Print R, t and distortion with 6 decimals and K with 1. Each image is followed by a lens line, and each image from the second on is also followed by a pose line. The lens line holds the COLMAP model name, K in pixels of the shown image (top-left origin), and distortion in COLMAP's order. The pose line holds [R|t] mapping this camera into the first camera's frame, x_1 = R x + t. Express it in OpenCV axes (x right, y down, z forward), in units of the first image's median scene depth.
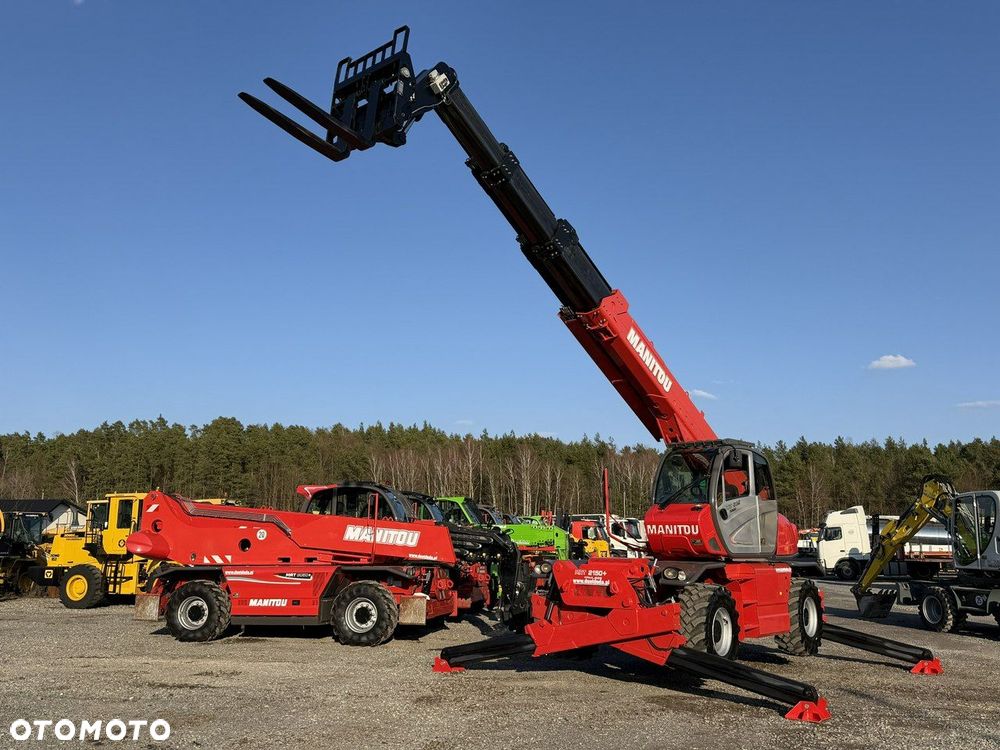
lens RADIAL K [[868.8, 0, 500.0], [0, 868.8, 375.0], [0, 0, 1]] dist [0.174541, -0.375182]
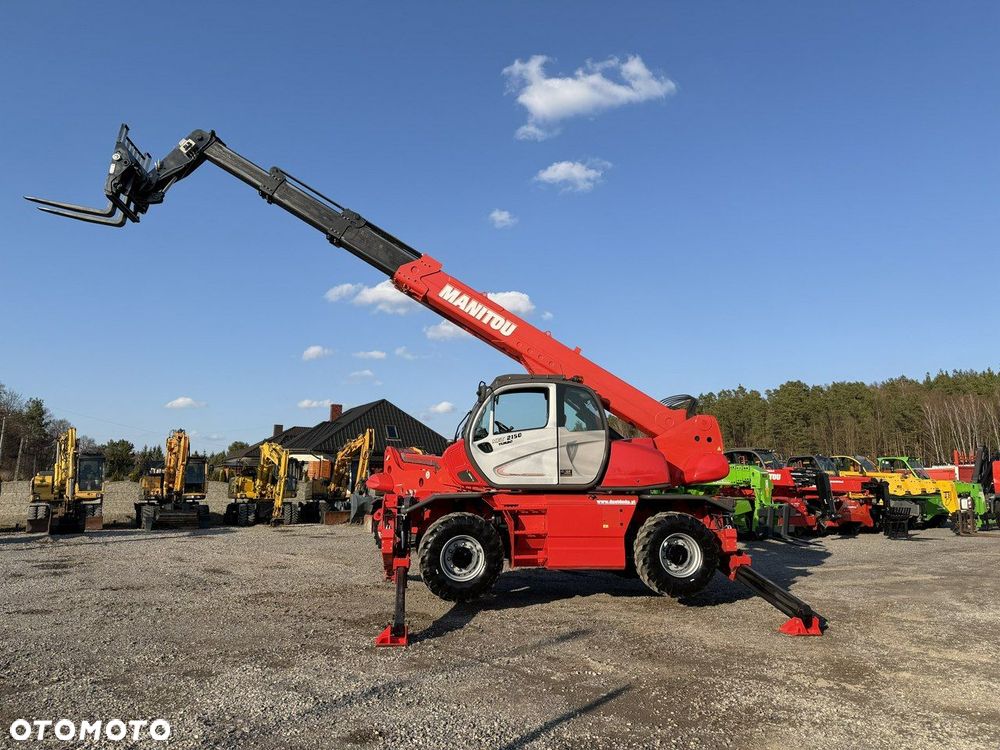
lens RADIAL K [[700.2, 0, 503.4], [0, 700.2, 373.7], [0, 0, 1]] dist [0.143201, -0.214633]
pose [[0.723562, -0.112560, -0.681020, 0.619289], [0.133637, 0.990791, -0.021775, 0.067361], [0.677199, -0.075254, 0.731941, 0.300078]]
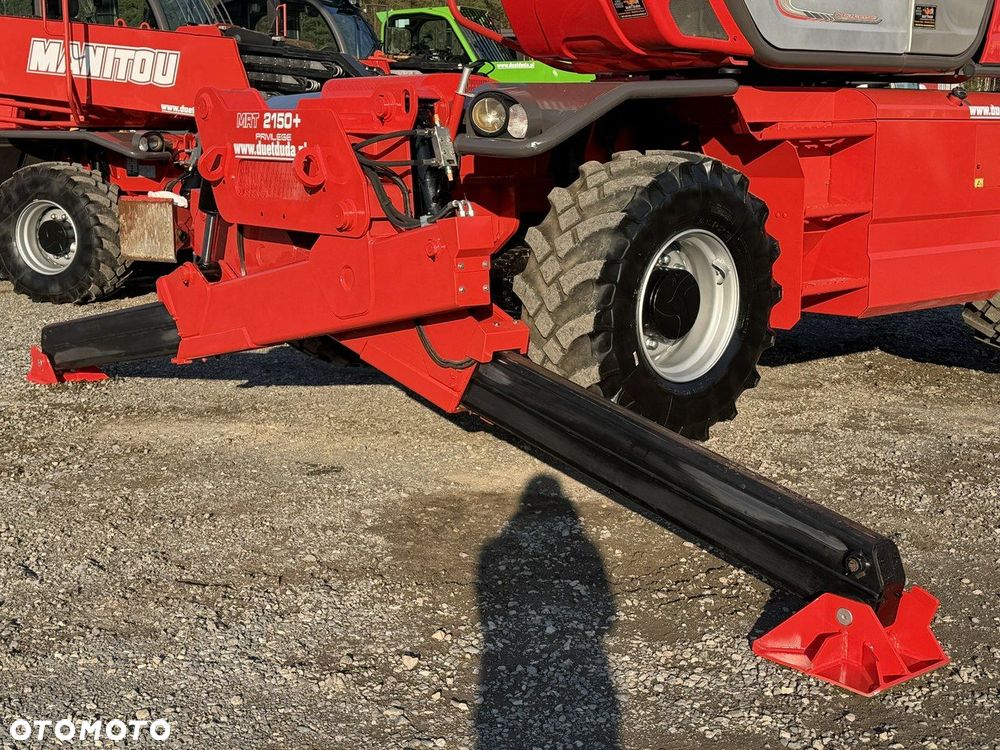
lens RADIAL K [[1281.9, 0, 499.9], [0, 1281.9, 379.0], [0, 0, 1]] dist [0.170439, -0.255526]
pose [[0.981515, 0.028135, -0.189306, 0.189390], [0.044239, 0.928994, 0.367441, 0.103161], [0.186202, -0.369023, 0.910577, 0.401139]]
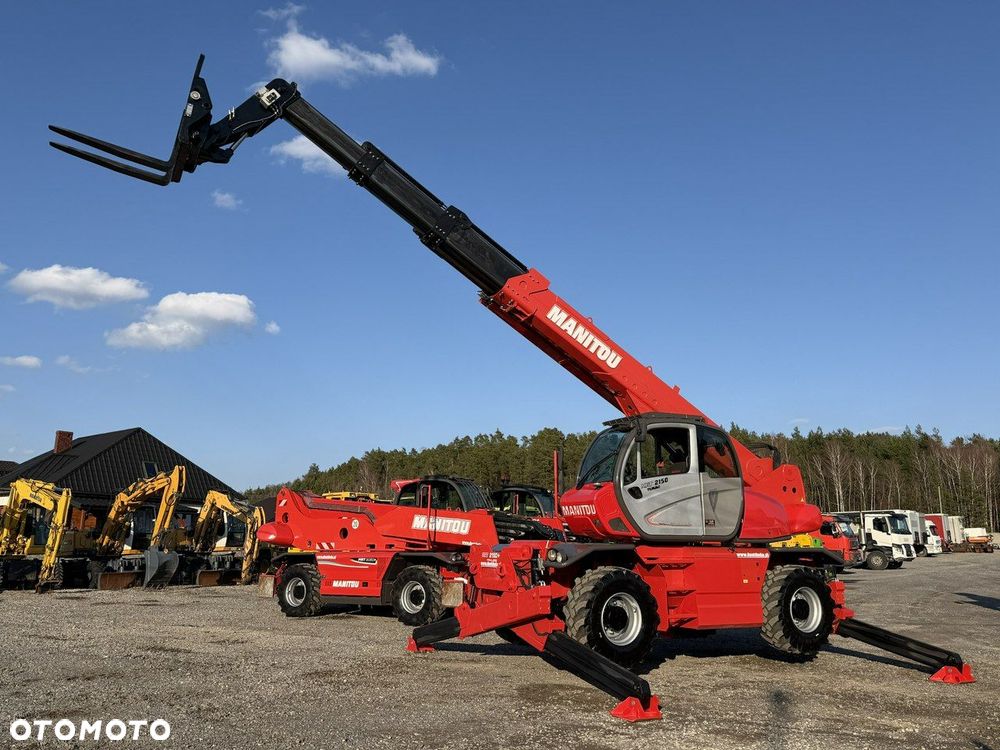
lens RADIAL K [[803.4, 0, 499.3], [0, 803.4, 372.3], [0, 0, 1]] dist [0.147109, -0.270357]
pose [[0.920327, -0.081156, -0.382637, 0.335796], [0.074926, 0.996701, -0.031184, 0.034228], [0.383906, 0.000030, 0.923372, 0.111898]]
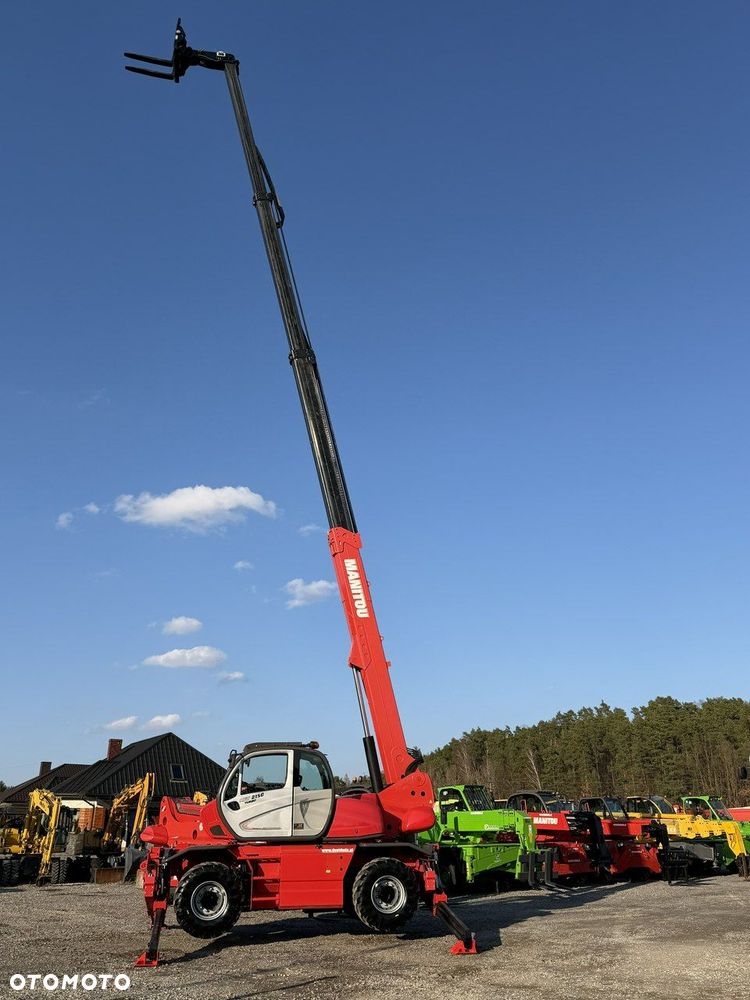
lens RADIAL K [[848.5, 0, 376.2], [0, 848.5, 502.6], [0, 0, 1]] dist [0.133600, -0.242299]
pose [[0.757489, -0.247025, -0.604309, 0.946739], [0.140551, 0.965650, -0.218554, 0.023990], [0.637539, 0.080615, 0.766189, 0.088633]]
